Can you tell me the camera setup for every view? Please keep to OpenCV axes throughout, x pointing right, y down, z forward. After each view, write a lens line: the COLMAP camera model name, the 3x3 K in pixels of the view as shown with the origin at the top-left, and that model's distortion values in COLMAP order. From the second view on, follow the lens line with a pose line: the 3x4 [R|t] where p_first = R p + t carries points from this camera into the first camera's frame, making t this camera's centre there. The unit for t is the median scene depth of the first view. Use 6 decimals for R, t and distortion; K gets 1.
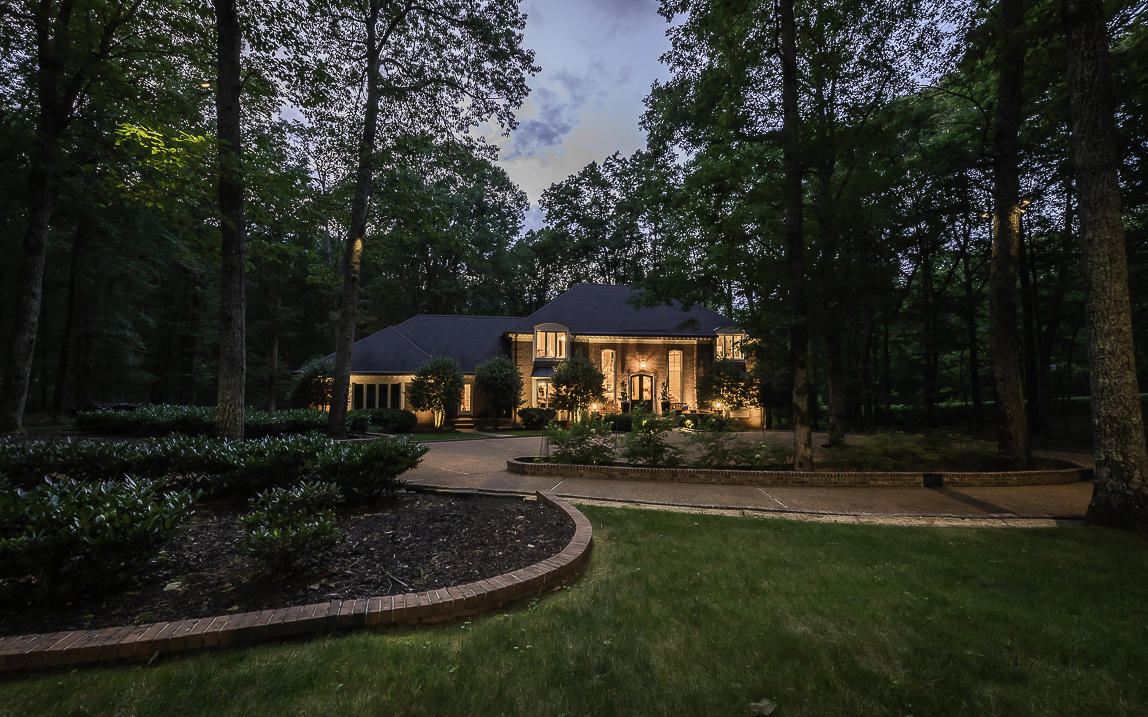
lens RADIAL K [[453.3, 0, 575.6], [0, 453.3, 382.9], [0, 0, 1]] dist [0.016574, -0.000073]
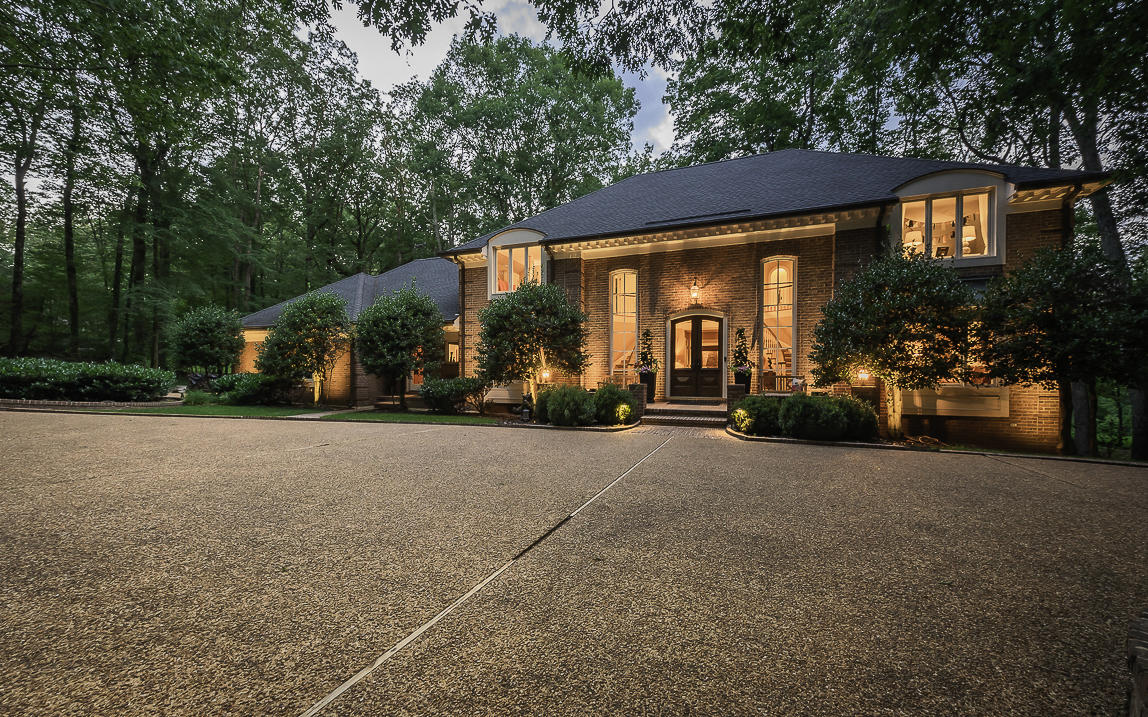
lens RADIAL K [[453.3, 0, 575.6], [0, 453.3, 382.9], [0, 0, 1]] dist [0.016574, -0.000073]
pose [[0.844102, 0.006400, -0.536145, 0.305152], [-0.010347, 0.999937, -0.004354, 0.057460], [0.536083, 0.009222, 0.844115, 0.556143]]
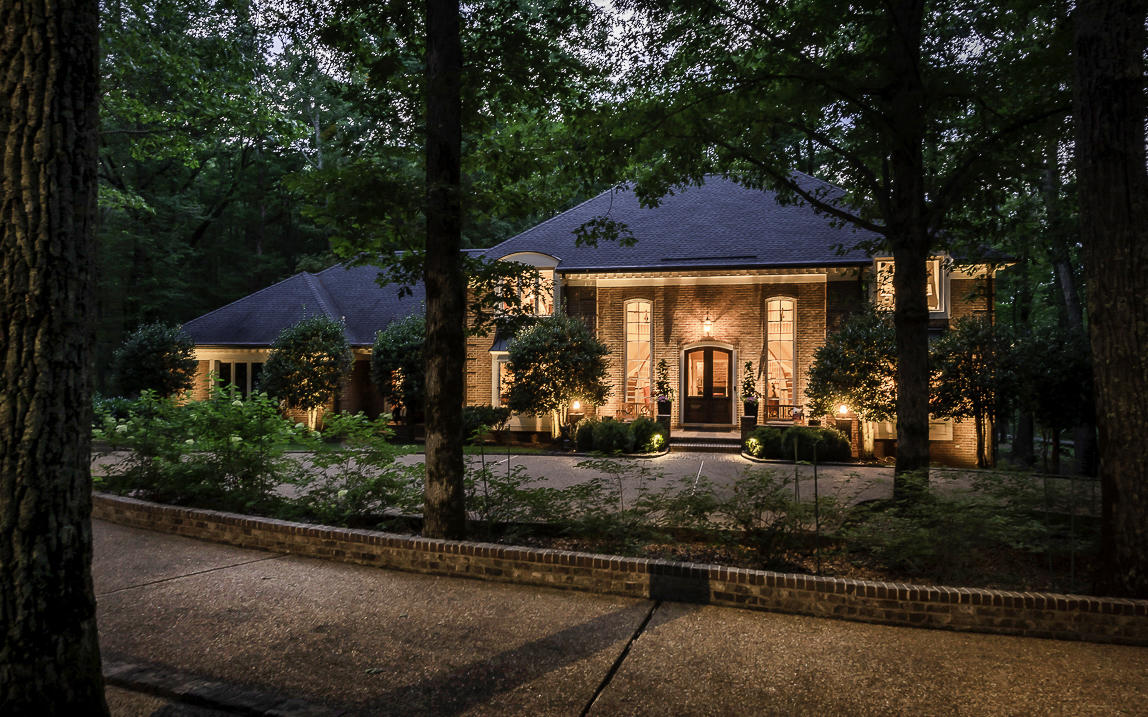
lens RADIAL K [[791.6, 0, 574.0], [0, 791.6, 358.5], [0, 0, 1]] dist [0.031417, 0.000864]
pose [[0.918083, -0.002963, -0.396376, 0.371279], [-0.006992, 0.999695, -0.023667, 0.017094], [0.396326, 0.024500, 0.917783, 0.142075]]
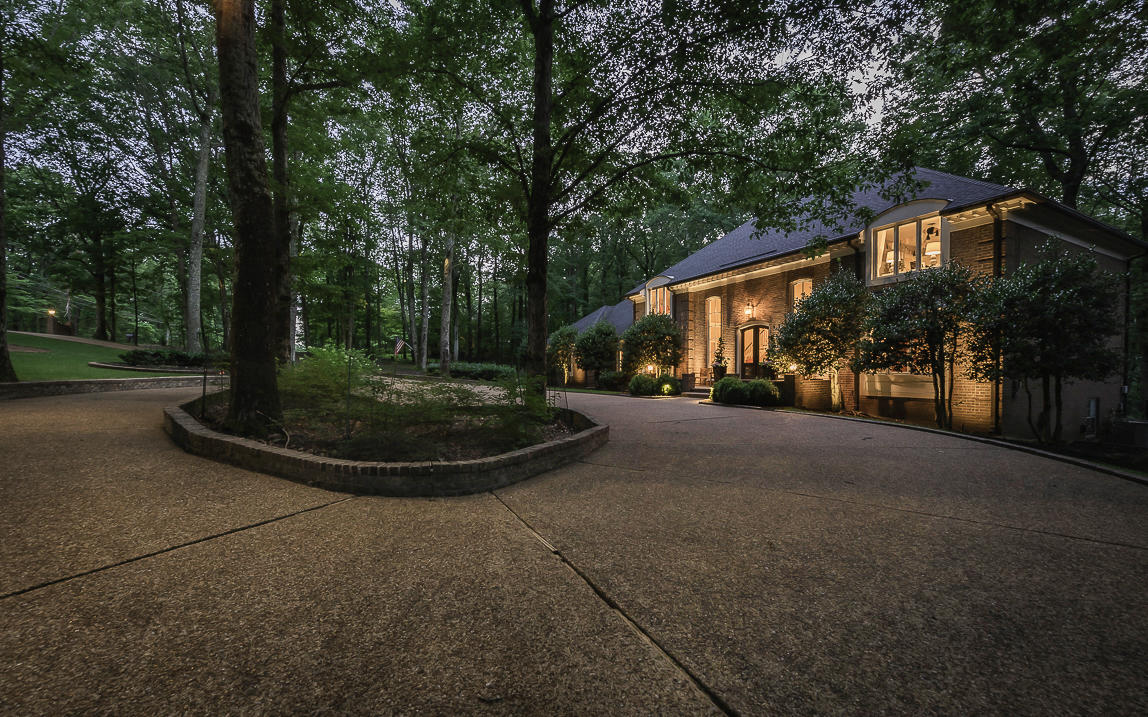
lens RADIAL K [[453.3, 0, 575.6], [0, 453.3, 382.9], [0, 0, 1]] dist [0.016574, -0.000073]
pose [[0.294116, 0.022869, -0.955496, 0.743179], [-0.011499, 0.999726, 0.020388, 0.058685], [0.955701, 0.004991, 0.294298, 0.570021]]
